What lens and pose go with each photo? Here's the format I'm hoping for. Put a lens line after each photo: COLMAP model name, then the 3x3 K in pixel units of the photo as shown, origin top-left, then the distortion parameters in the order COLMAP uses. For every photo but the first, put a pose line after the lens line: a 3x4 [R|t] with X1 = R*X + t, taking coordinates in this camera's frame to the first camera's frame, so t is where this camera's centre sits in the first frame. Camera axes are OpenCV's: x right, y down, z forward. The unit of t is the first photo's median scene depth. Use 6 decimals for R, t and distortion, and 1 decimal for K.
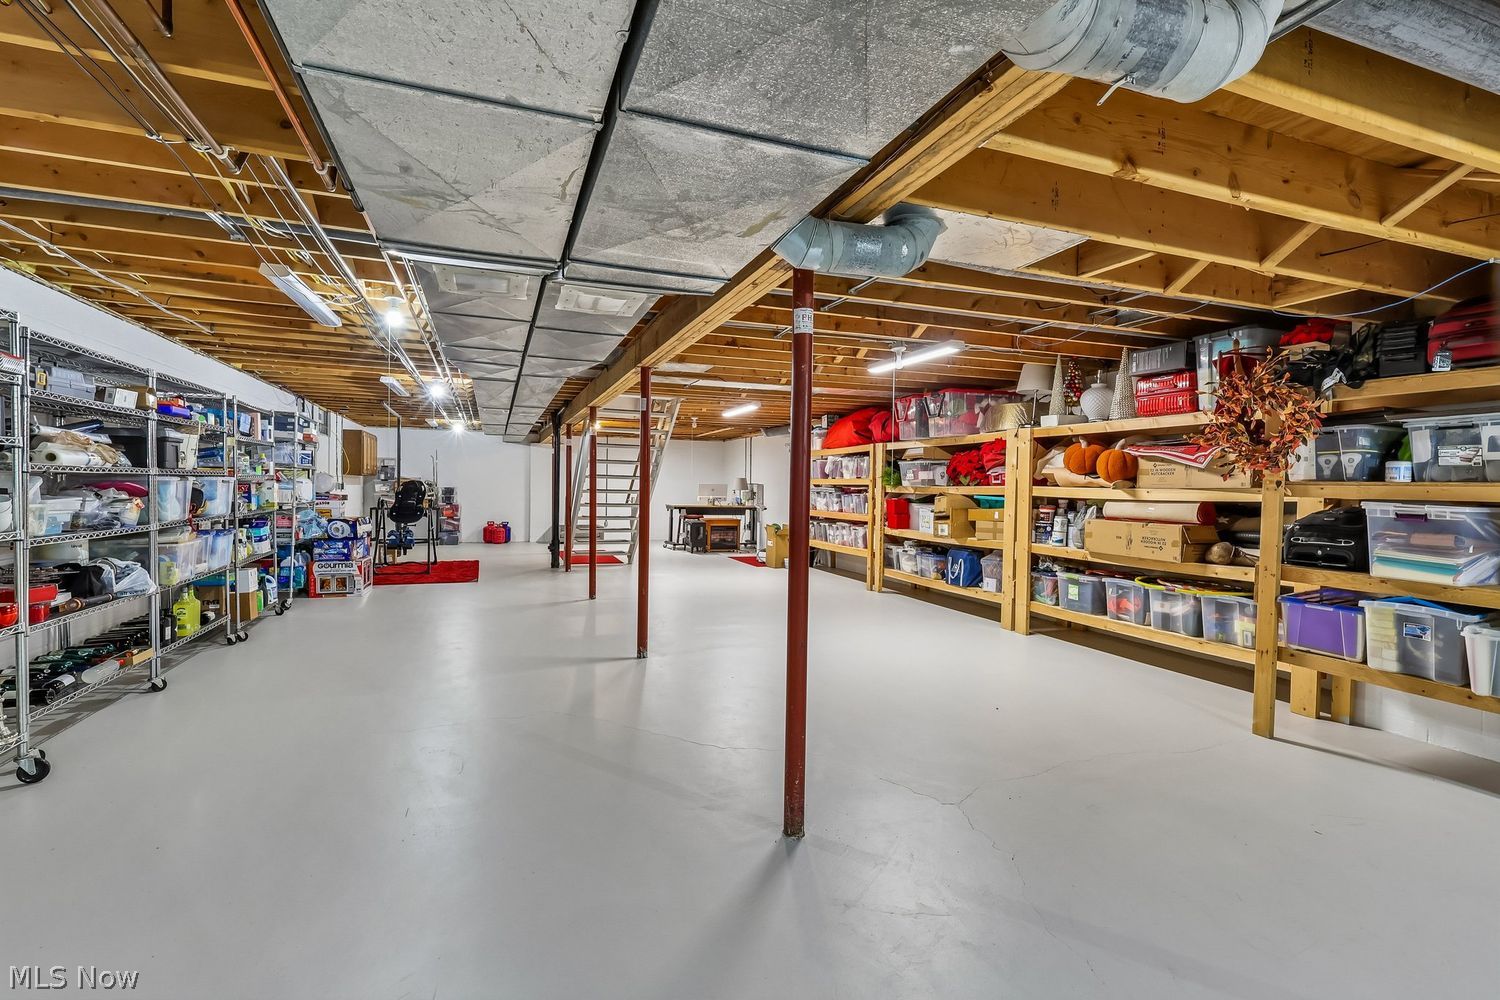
lens RADIAL K [[695.1, 0, 750.1], [0, 695.1, 495.4], [0, 0, 1]] dist [-0.004904, 0.001030]
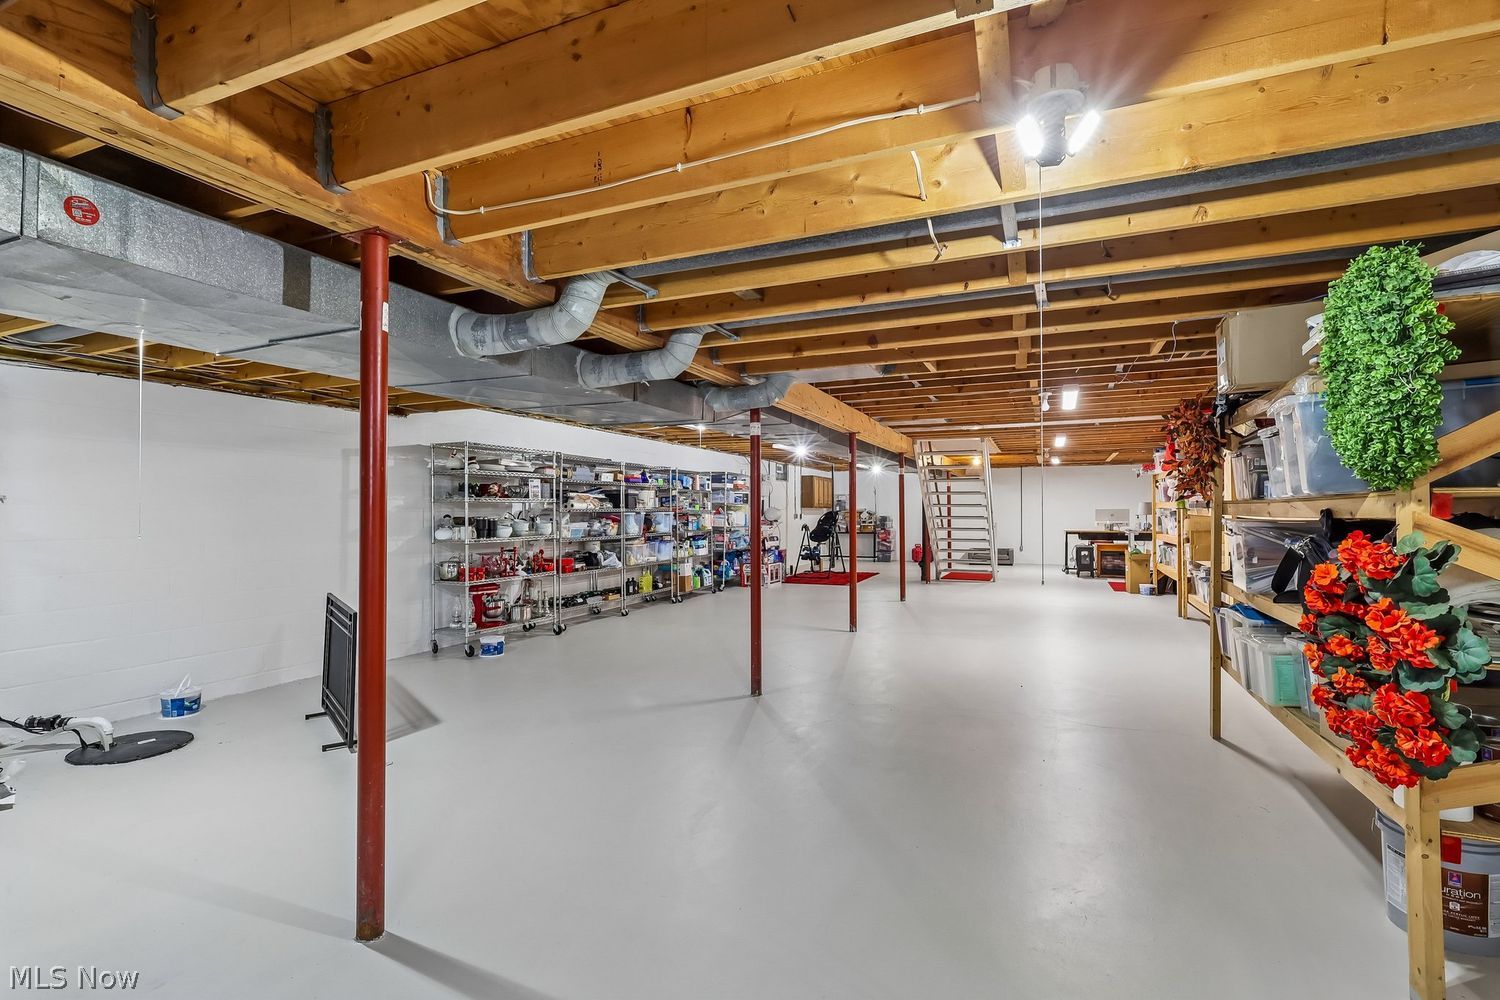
lens RADIAL K [[695.1, 0, 746.6], [0, 695.1, 501.6], [0, 0, 1]] dist [-0.004904, 0.001030]
pose [[0.724375, -0.025967, -0.688916, 0.852075], [0.004643, 0.999451, -0.032790, 0.009931], [0.689390, 0.020554, 0.724099, -0.260768]]
